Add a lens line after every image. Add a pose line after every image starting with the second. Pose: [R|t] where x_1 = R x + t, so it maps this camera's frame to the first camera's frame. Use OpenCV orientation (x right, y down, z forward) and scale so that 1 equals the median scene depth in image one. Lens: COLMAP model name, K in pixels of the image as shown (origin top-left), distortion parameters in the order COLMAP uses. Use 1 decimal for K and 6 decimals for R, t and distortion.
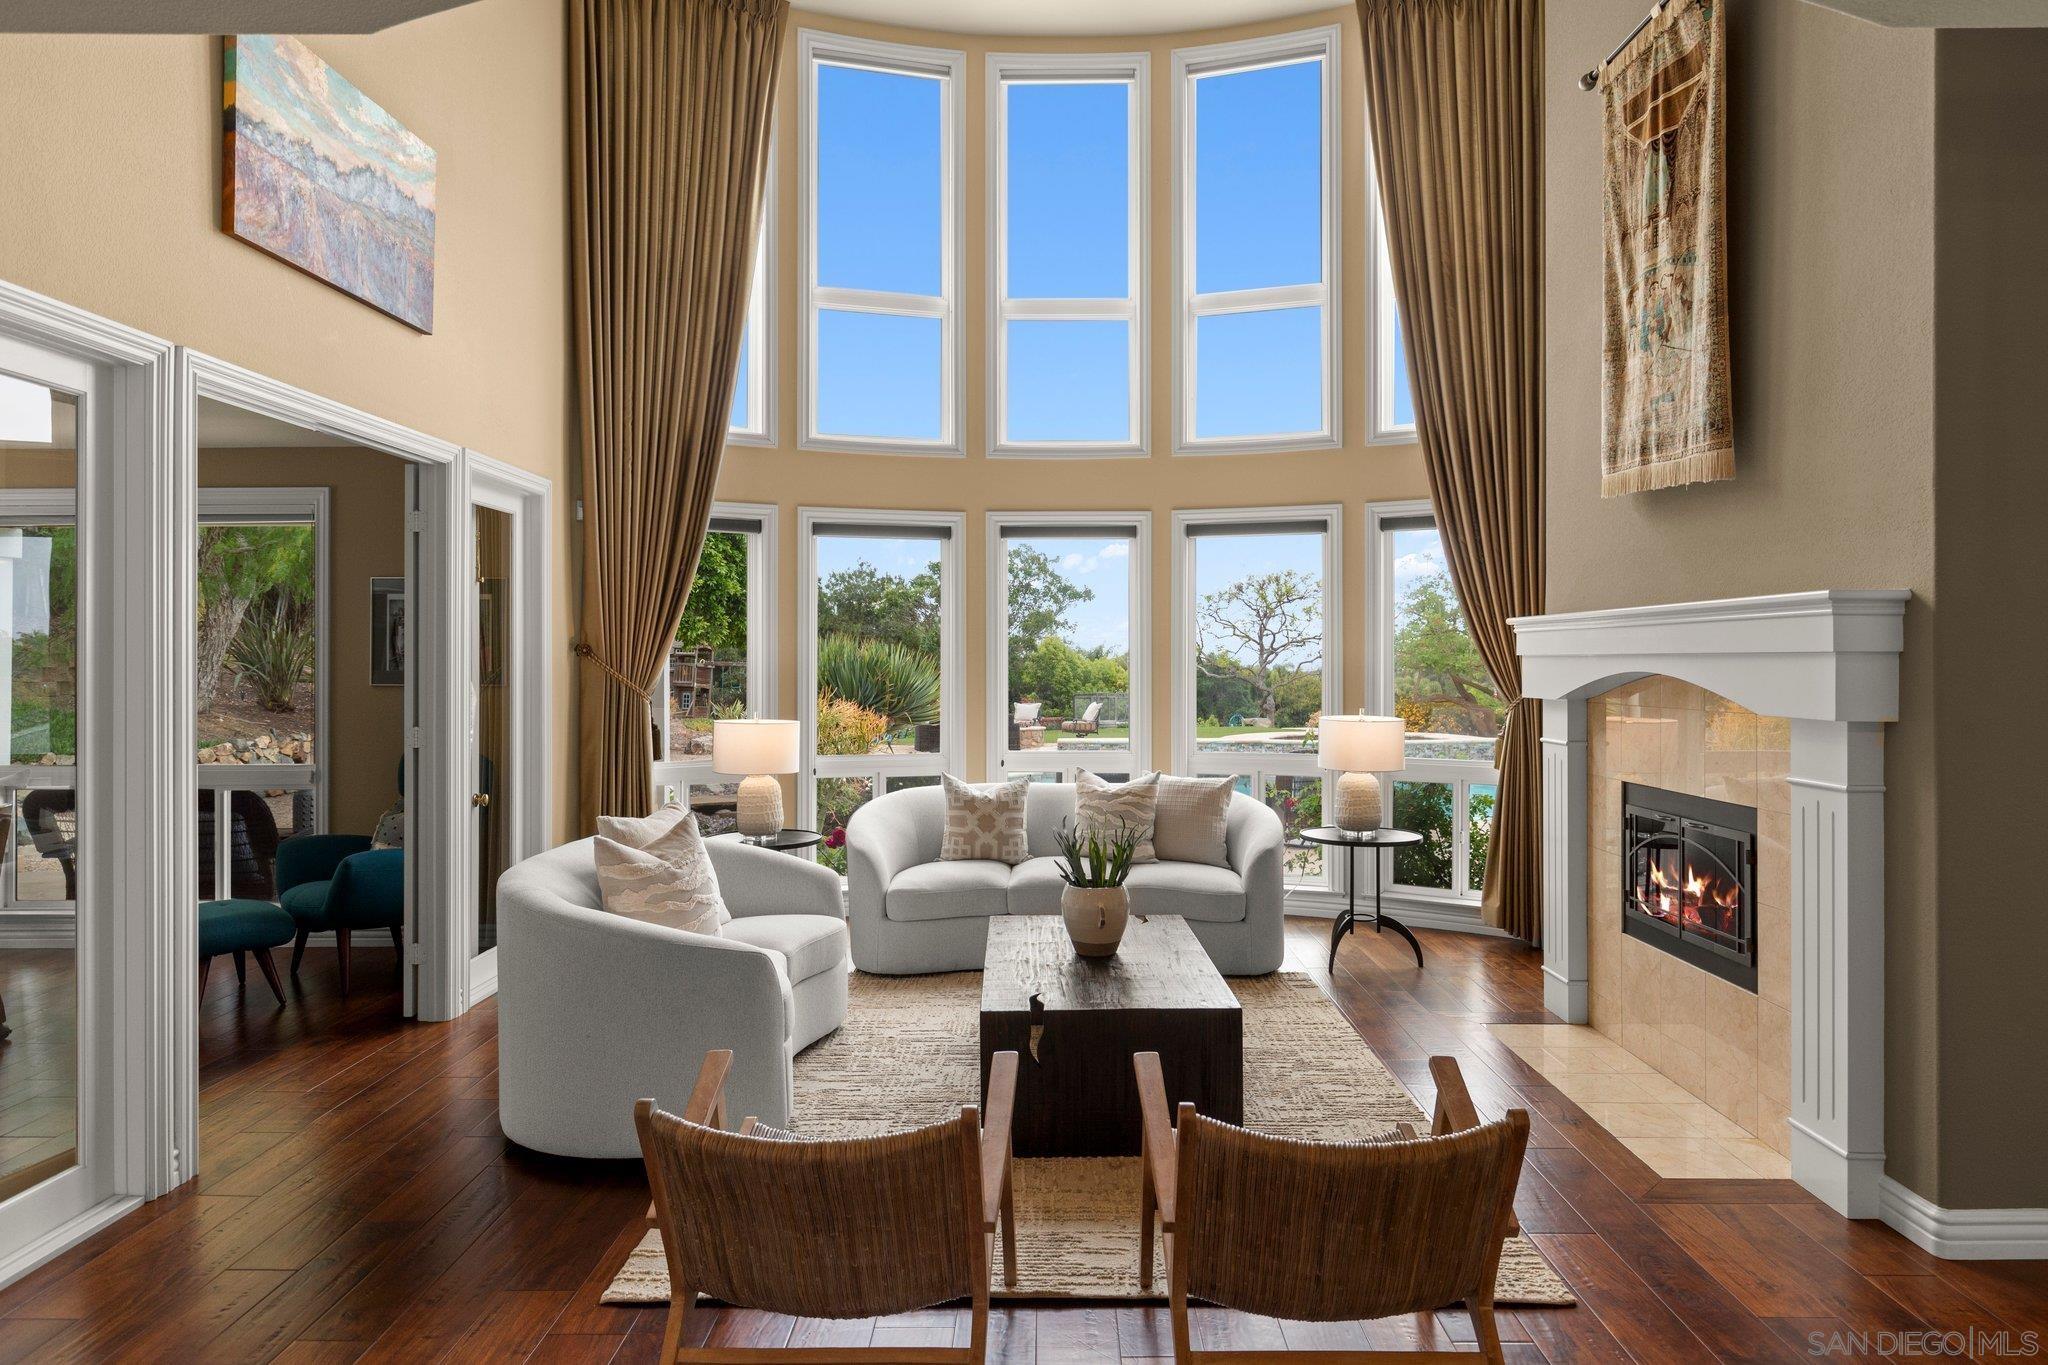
lens RADIAL K [[1201.3, 0, 1034.4], [0, 1201.3, 655.8], [0, 0, 1]] dist [0.000485, -0.003314]
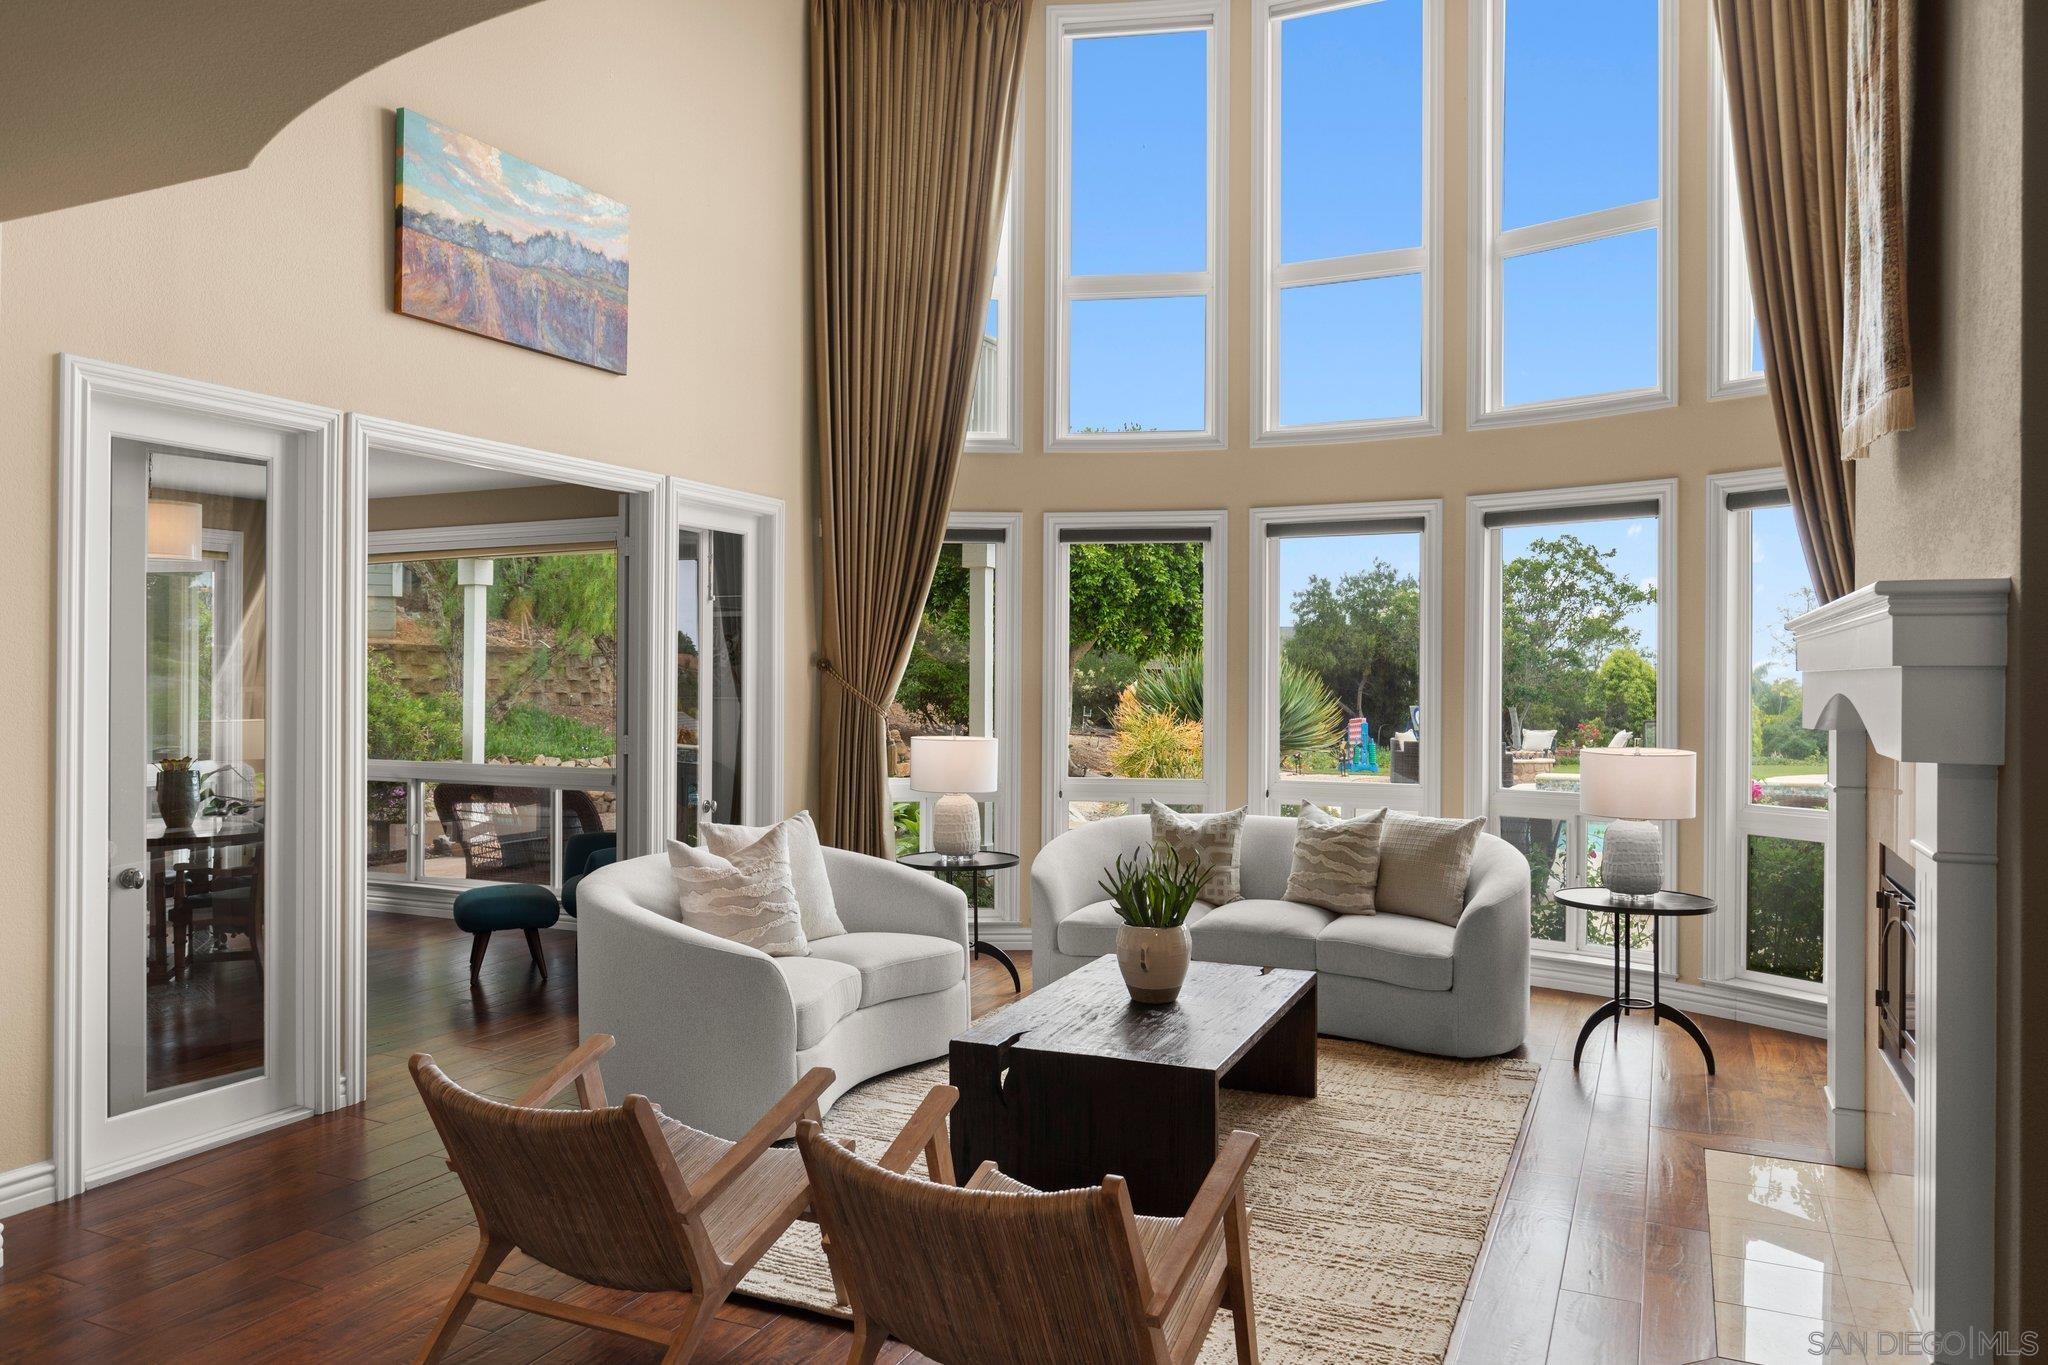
lens RADIAL K [[1370.0, 0, 1028.8], [0, 1370.0, 671.0], [0, 0, 1]] dist [-0.005720, -0.005547]
pose [[0.910849, 0.001924, -0.412735, 0.281865], [-0.002245, 0.999997, -0.000293, 0.000543], [0.412733, 0.001193, 0.910851, 0.016934]]
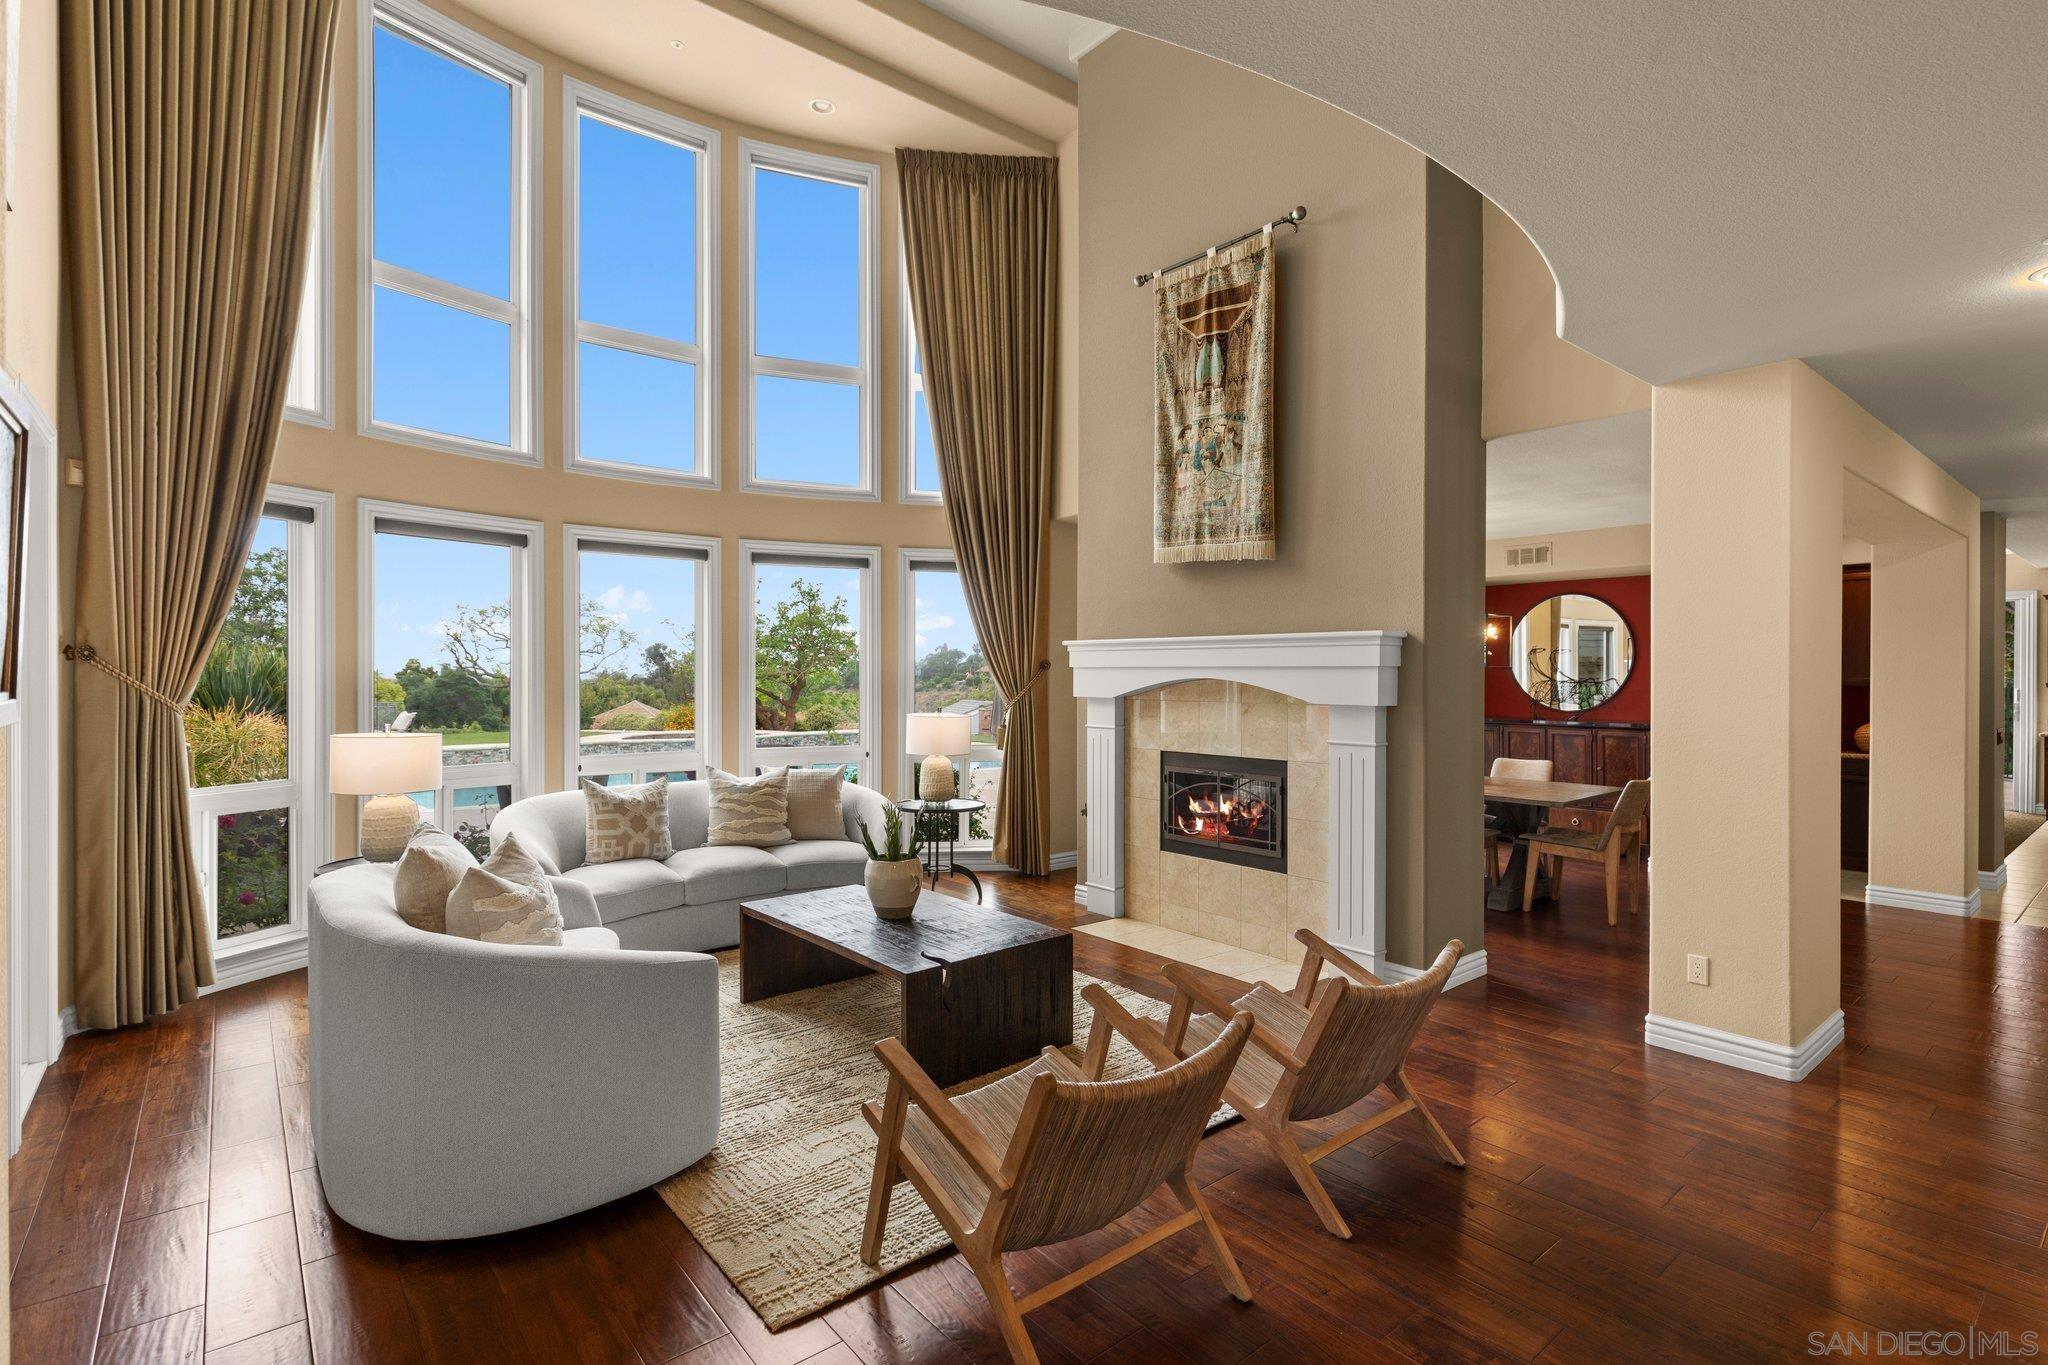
lens RADIAL K [[978.3, 0, 1032.2], [0, 978.3, 675.2], [0, 0, 1]] dist [-0.001728, 0.001200]
pose [[0.764288, 0.001350, 0.644873, -0.337321], [-0.006160, 0.999967, 0.005208, 0.002876], [-0.644845, -0.007953, 0.764272, 0.127642]]
